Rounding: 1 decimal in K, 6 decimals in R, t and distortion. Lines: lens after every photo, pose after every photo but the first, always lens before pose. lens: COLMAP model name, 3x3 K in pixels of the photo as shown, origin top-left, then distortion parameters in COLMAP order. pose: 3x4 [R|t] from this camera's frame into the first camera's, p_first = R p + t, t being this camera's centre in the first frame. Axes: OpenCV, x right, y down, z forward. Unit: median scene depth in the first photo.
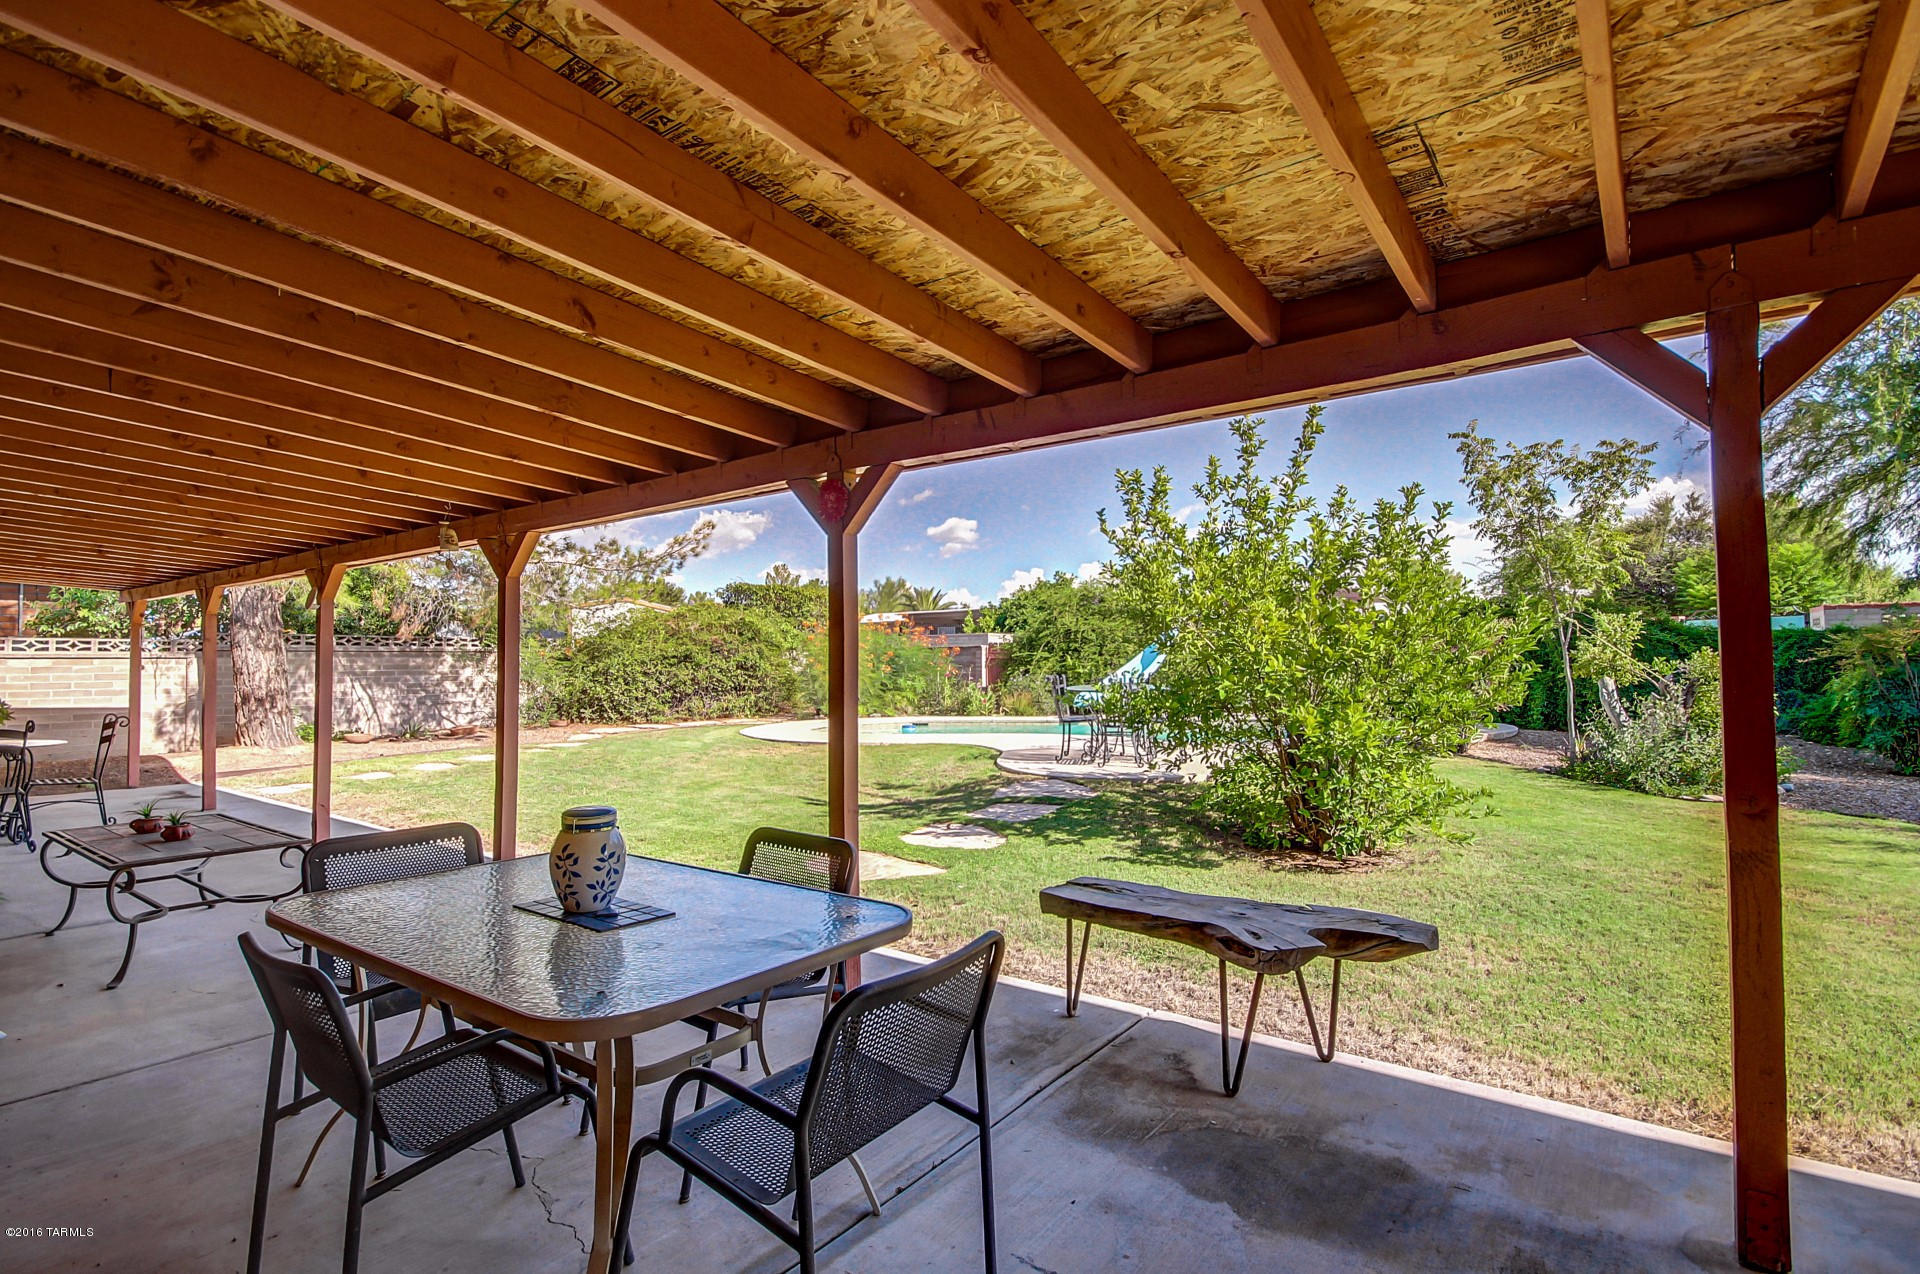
lens RADIAL K [[889.9, 0, 965.1], [0, 889.9, 642.6], [0, 0, 1]] dist [0.006656, 0.000236]
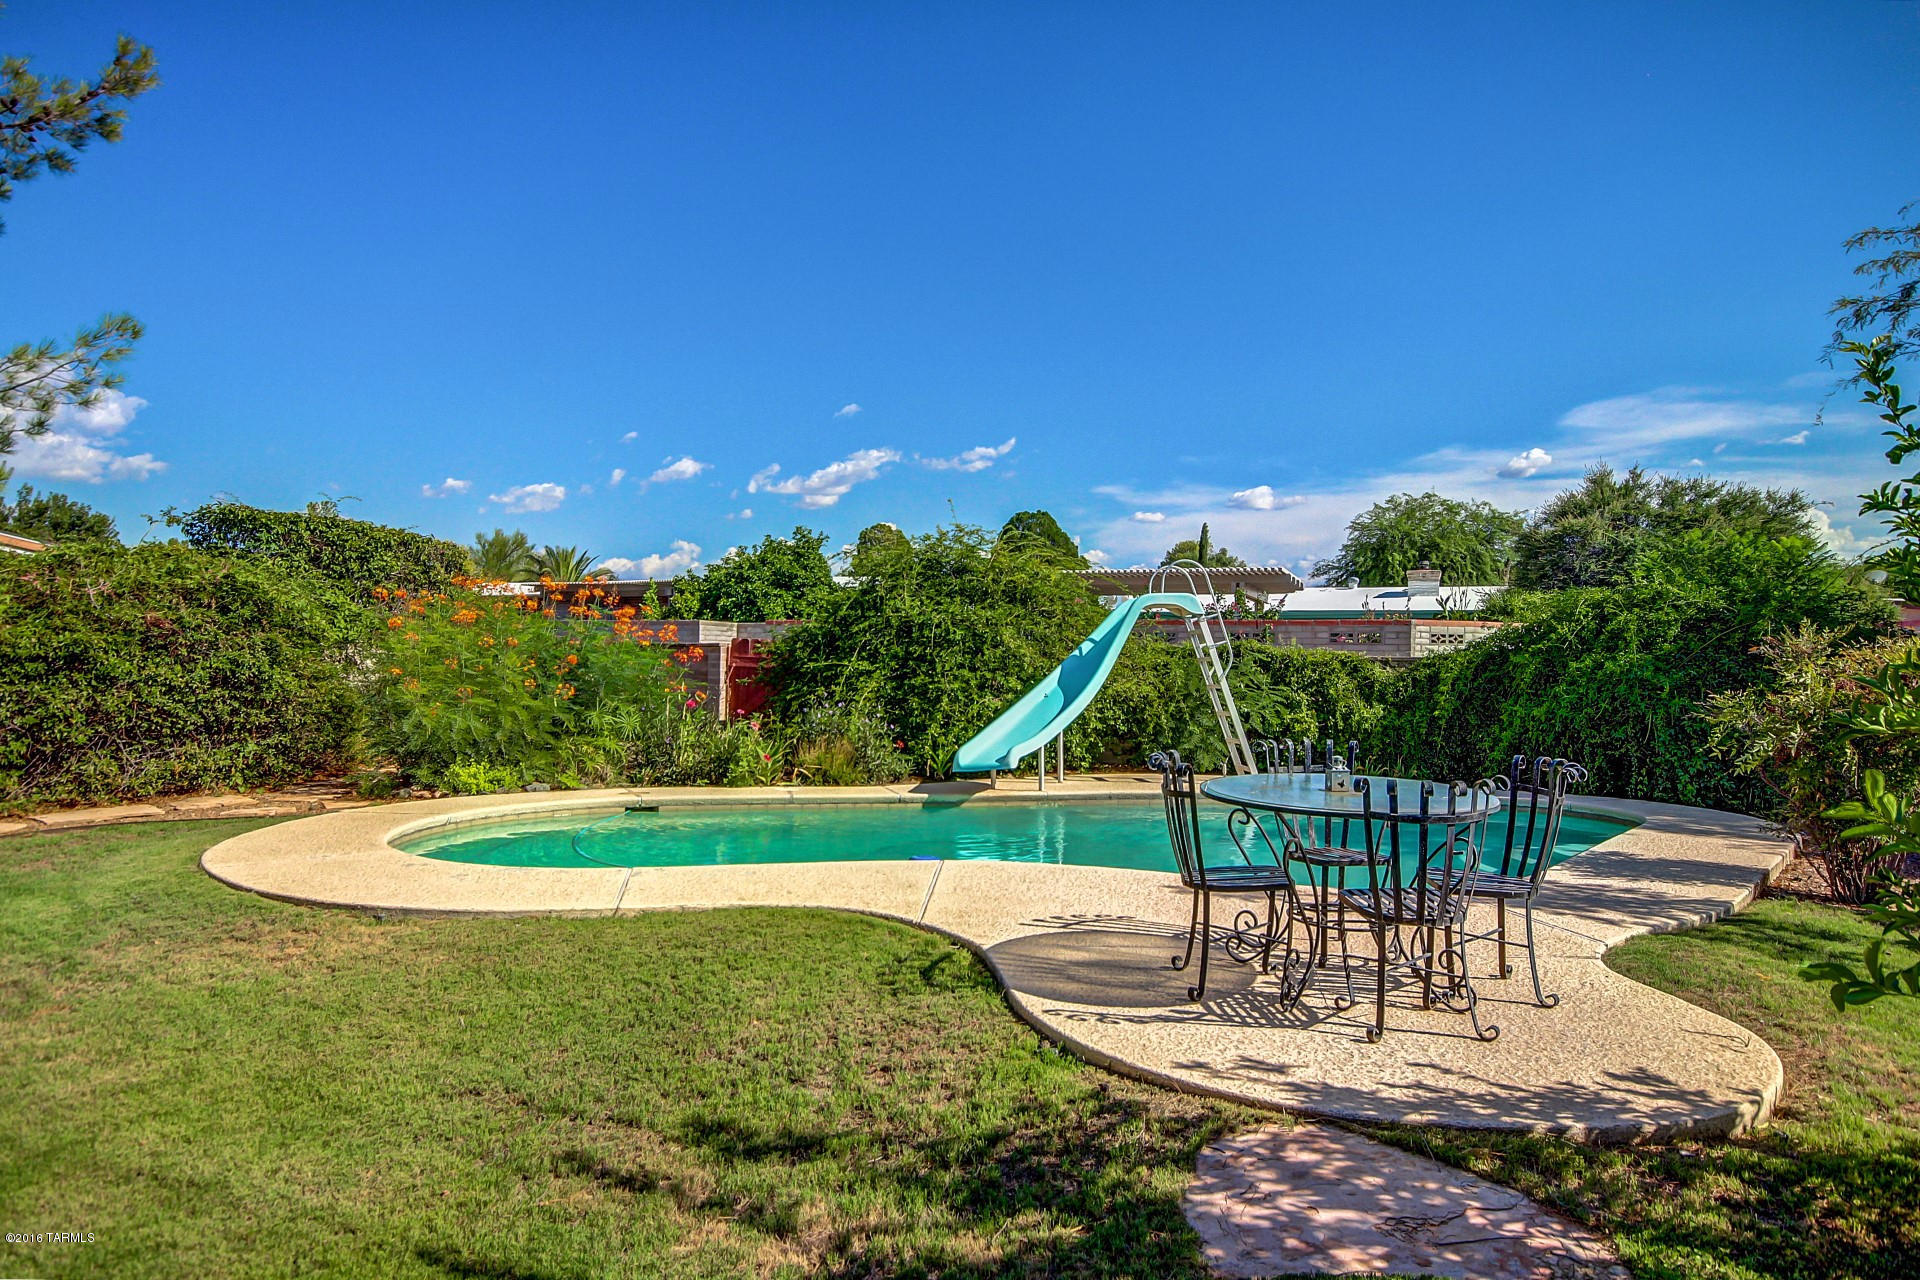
lens RADIAL K [[1185.9, 0, 946.7], [0, 1185.9, 640.9], [0, 0, 1]] dist [0.029601, 0.003149]
pose [[0.960340, 0.025618, 0.277651, -0.066929], [-0.027308, 0.999625, 0.002220, -0.004928], [-0.277490, -0.009714, 0.960679, 0.307554]]
